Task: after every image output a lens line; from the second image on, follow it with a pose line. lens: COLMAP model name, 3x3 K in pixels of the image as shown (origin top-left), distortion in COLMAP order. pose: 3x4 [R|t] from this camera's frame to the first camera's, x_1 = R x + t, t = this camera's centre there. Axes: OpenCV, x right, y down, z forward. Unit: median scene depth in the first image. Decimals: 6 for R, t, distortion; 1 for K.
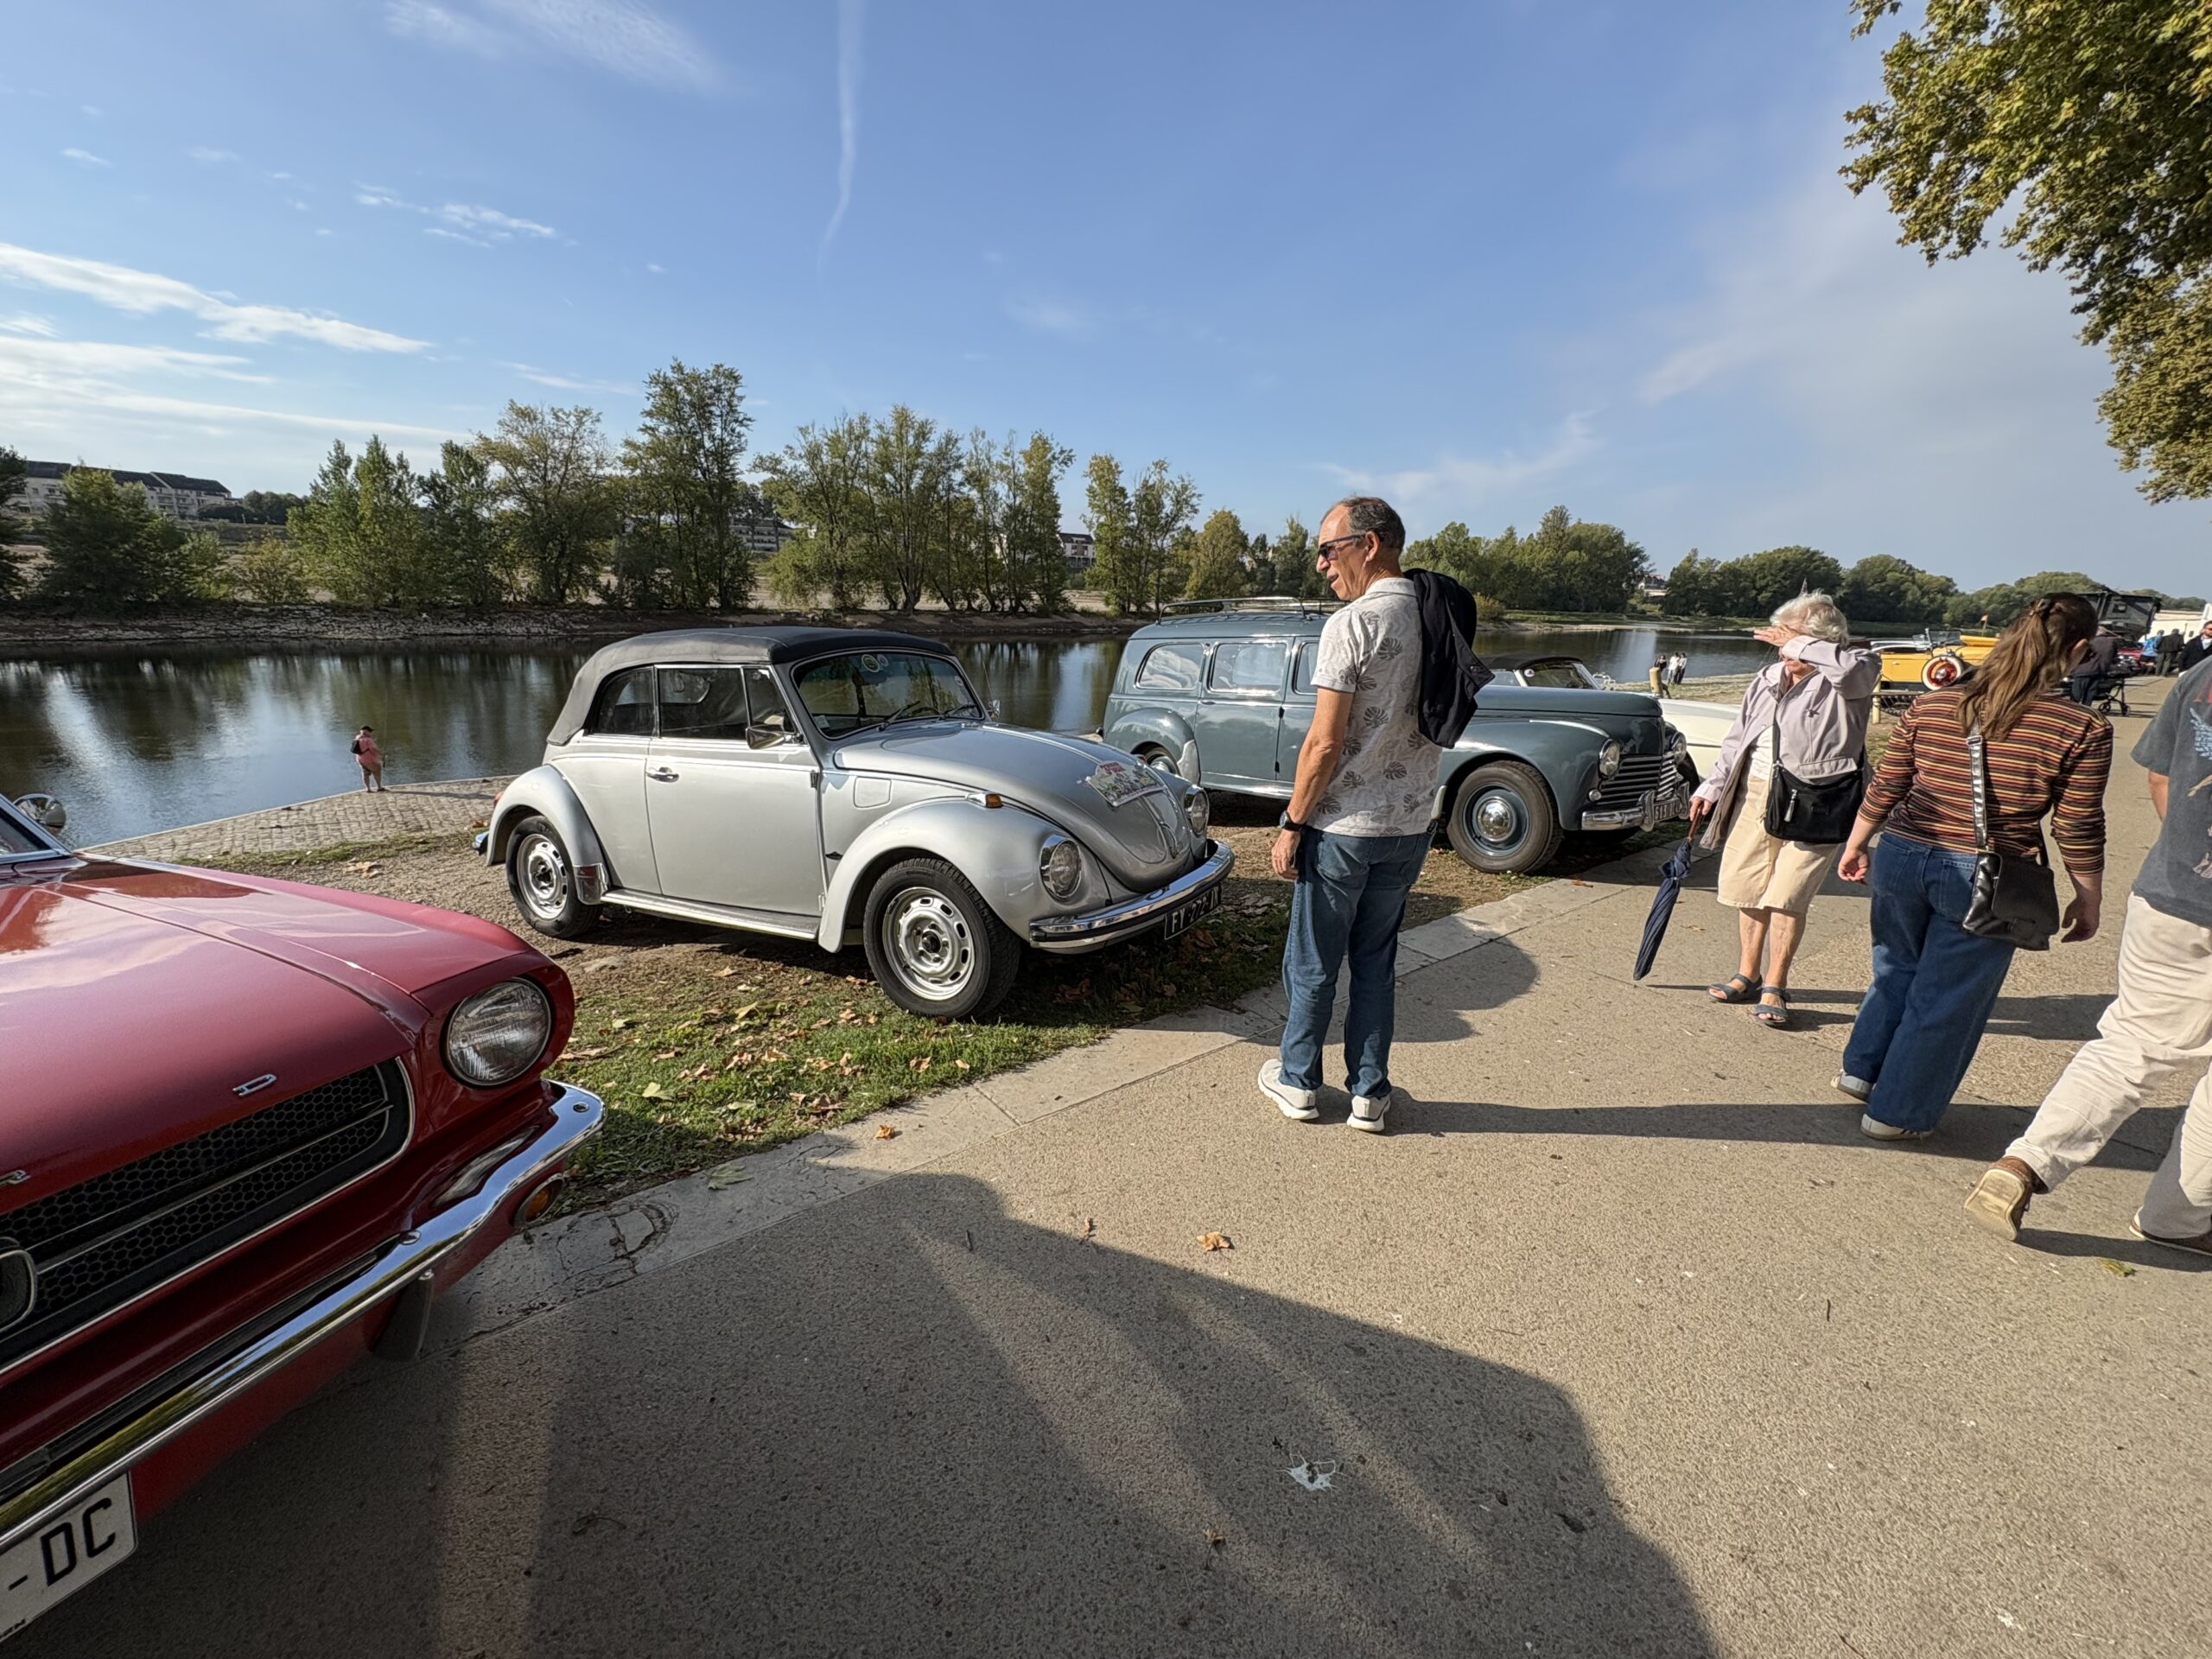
lens RADIAL K [[921.9, 0, 1105.4], [0, 921.9, 830.5], [0, 0, 1]] dist [-0.000398, -0.000050]
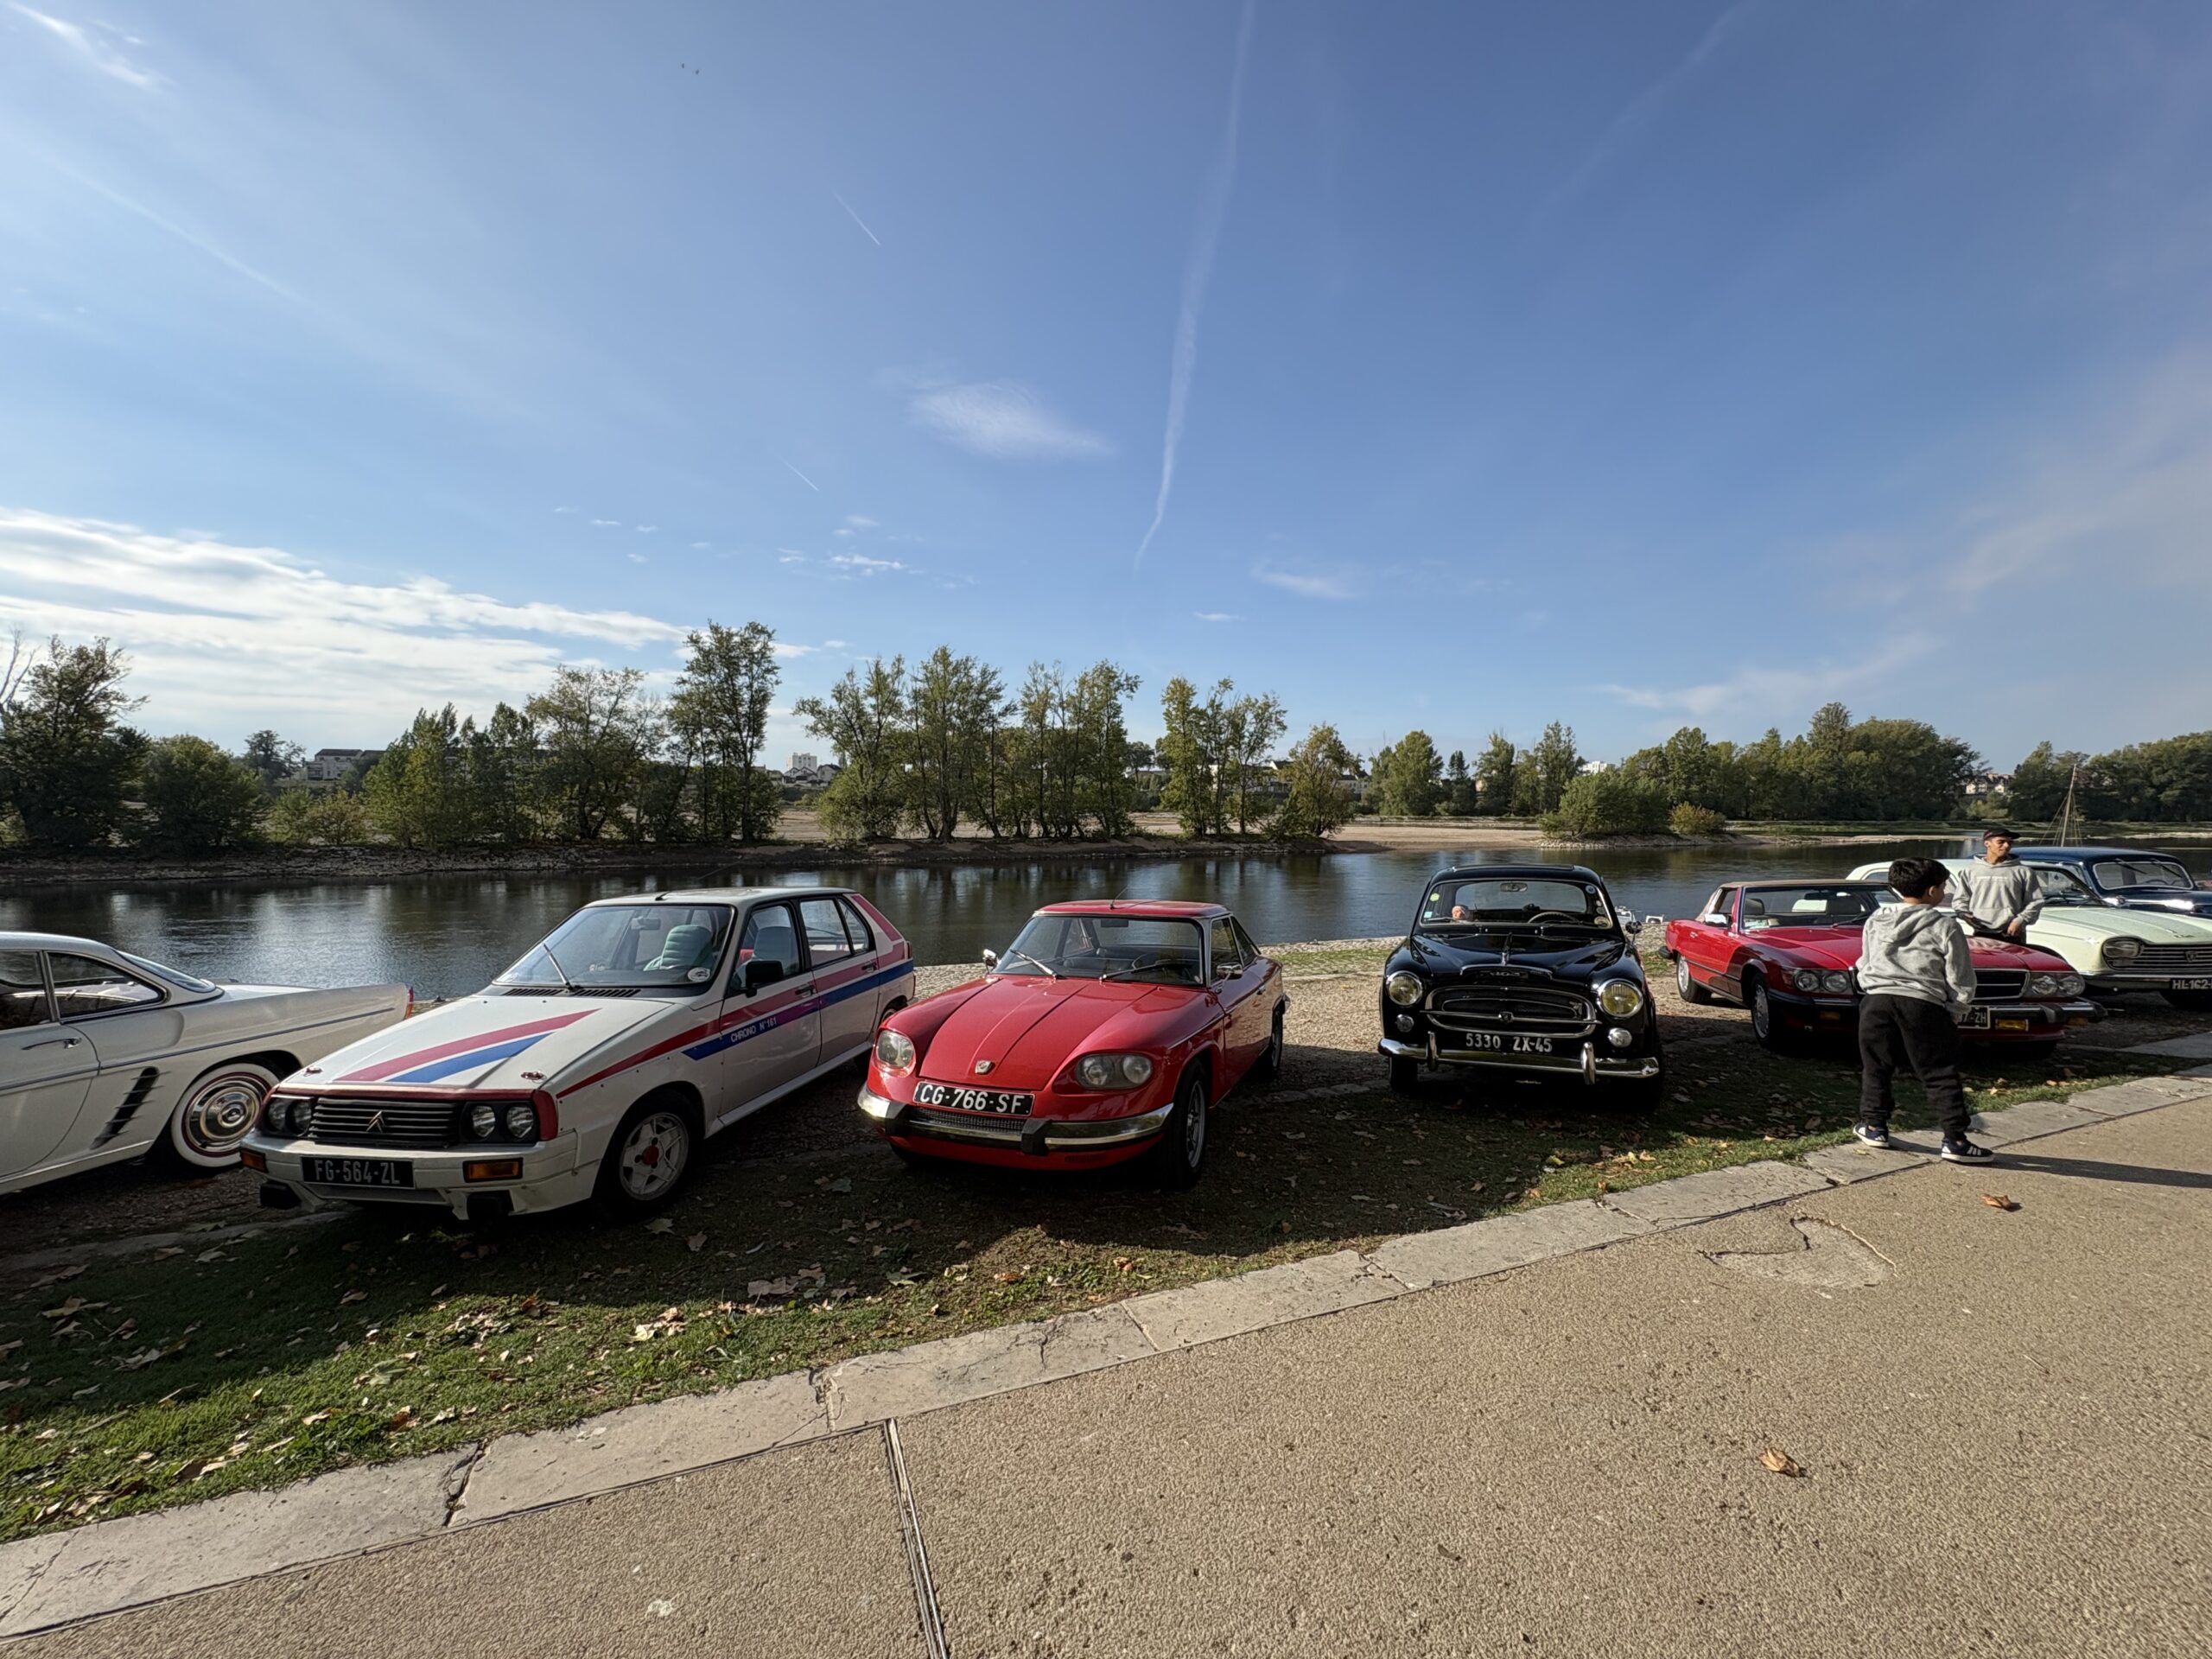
lens RADIAL K [[879.0, 0, 1106.0], [0, 879.0, 829.5], [0, 0, 1]] dist [-0.001140, -0.000110]
pose [[0.955339, -0.026000, -0.294365, 0.257376], [-0.045384, 0.971396, -0.233089, -0.041630], [0.292006, 0.236039, 0.926832, 0.201119]]
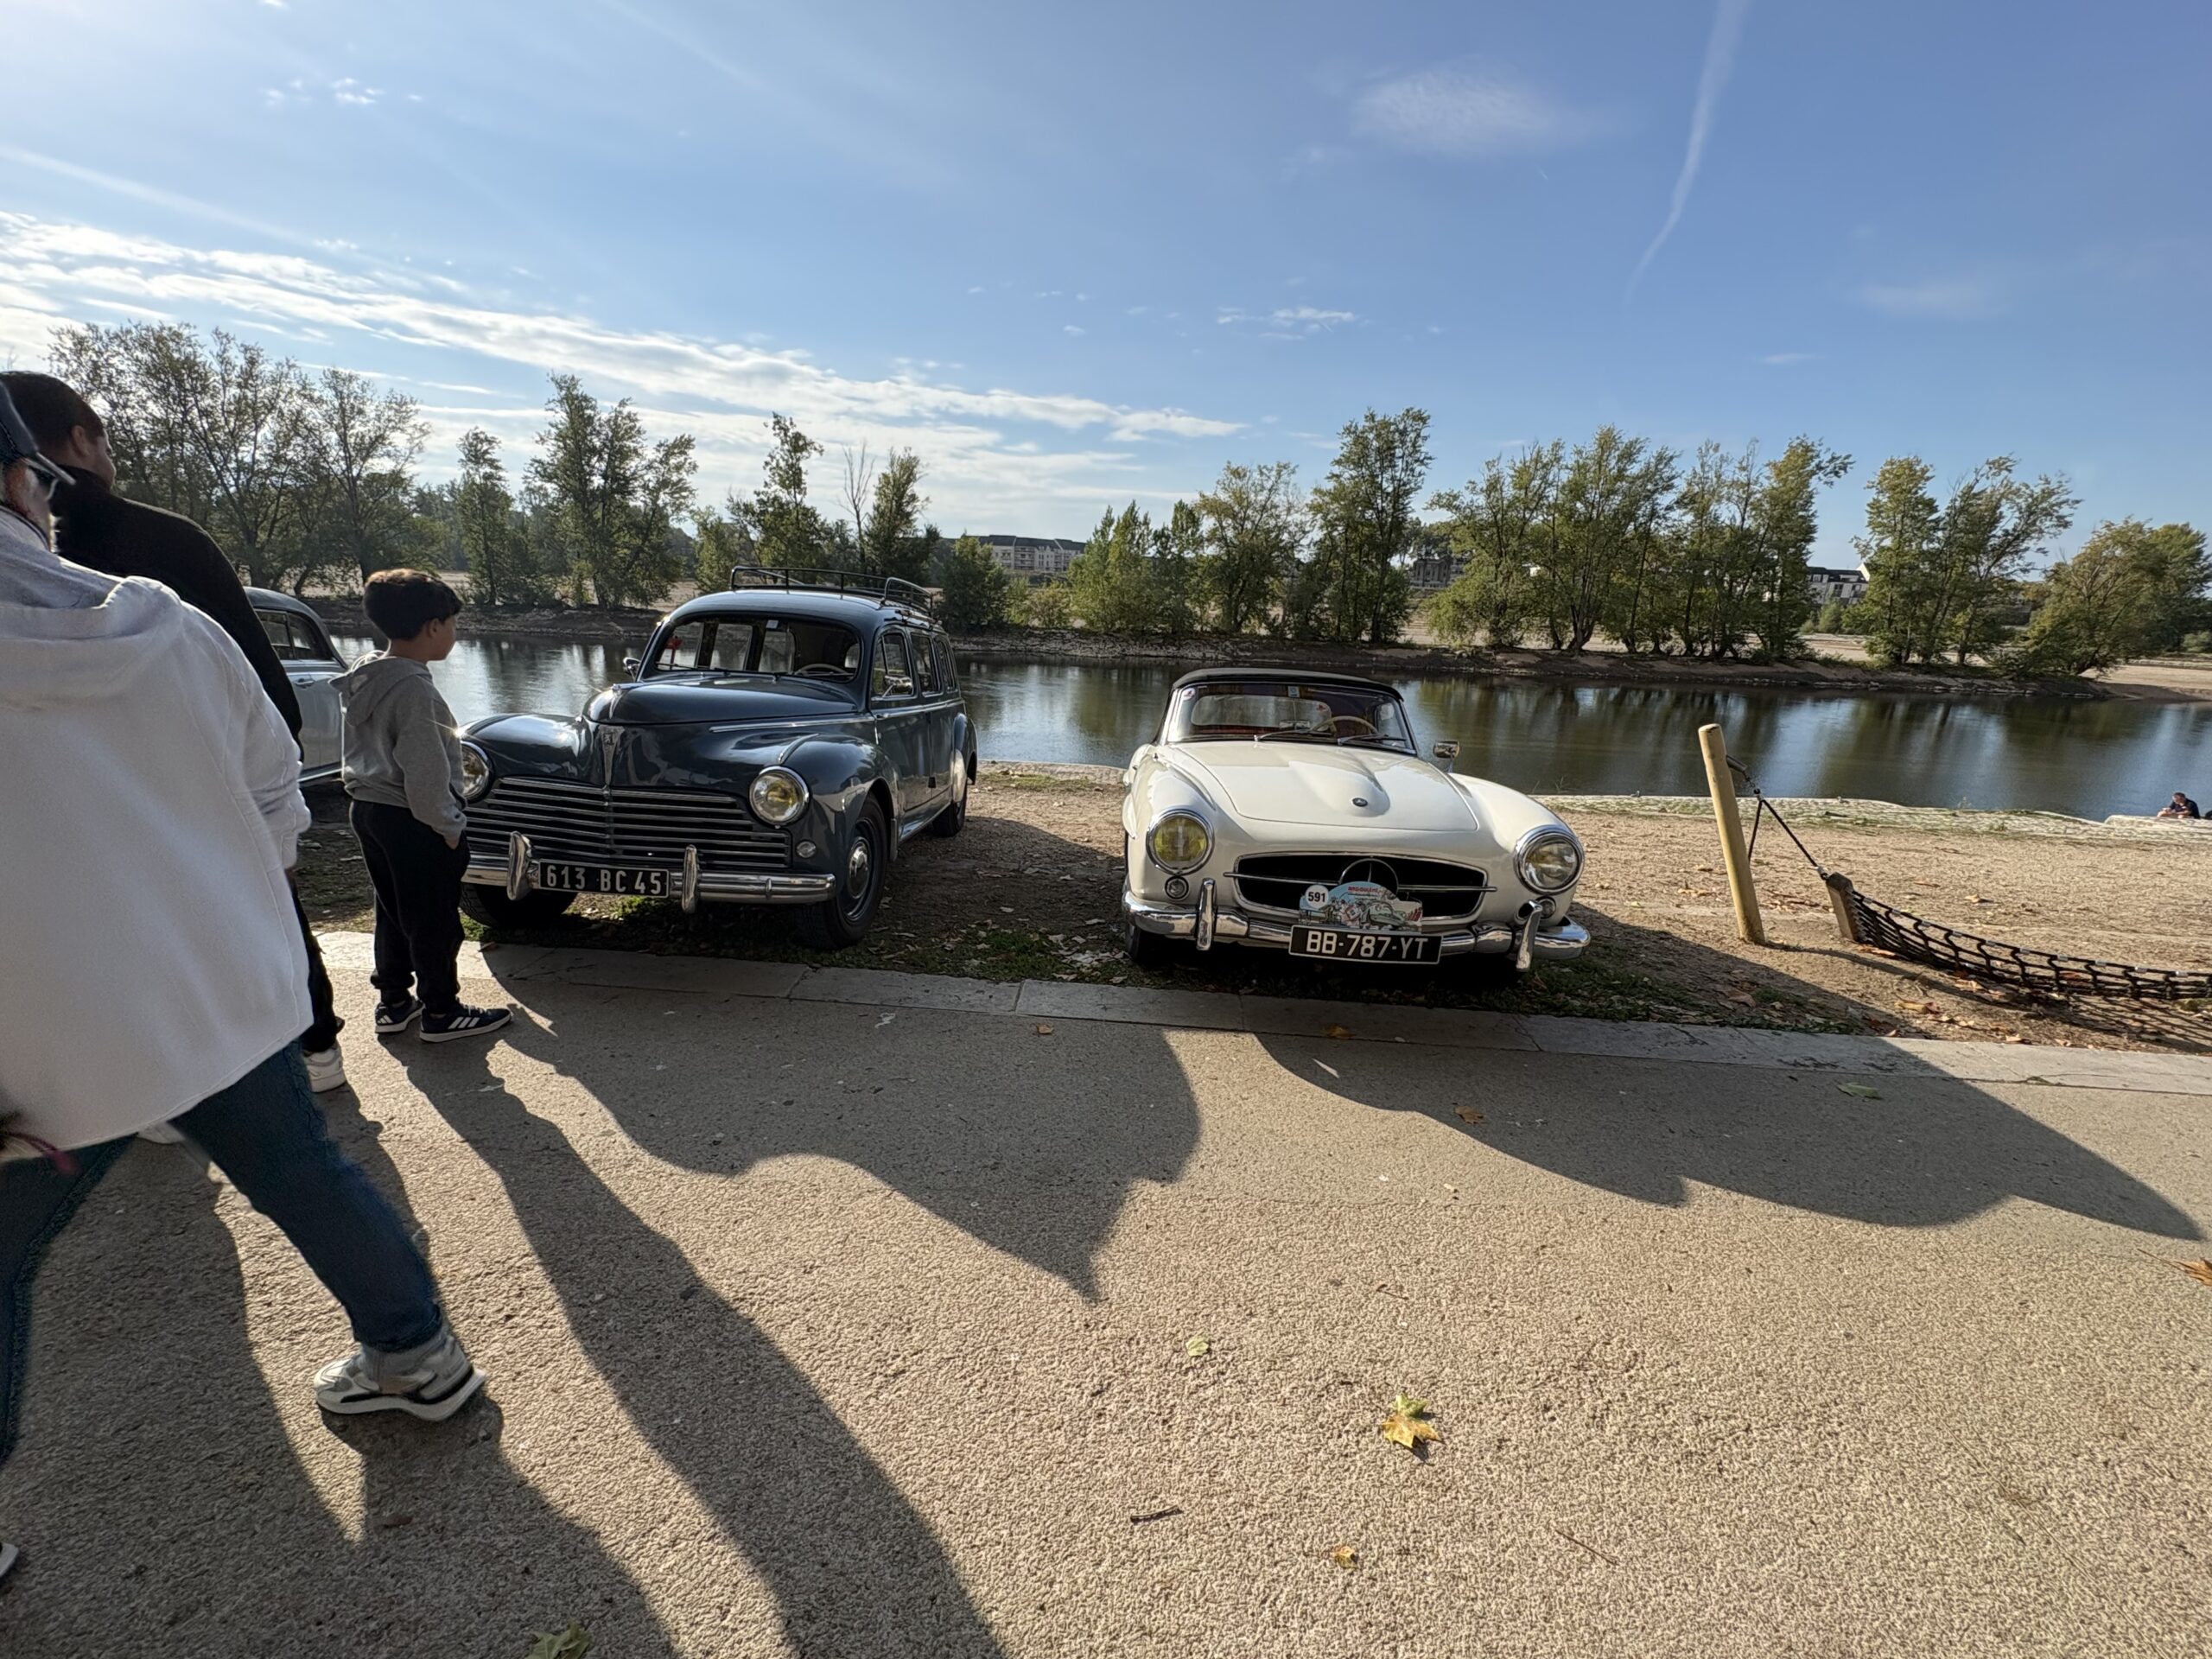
lens RADIAL K [[921.9, 0, 1105.4], [0, 921.9, 830.5], [0, 0, 1]] dist [-0.000398, -0.000050]
pose [[0.742194, 0.160500, -0.650683, 0.069486], [-0.186855, 0.981957, 0.029078, -0.006769], [0.643610, 0.100002, 0.758792, 0.041009]]
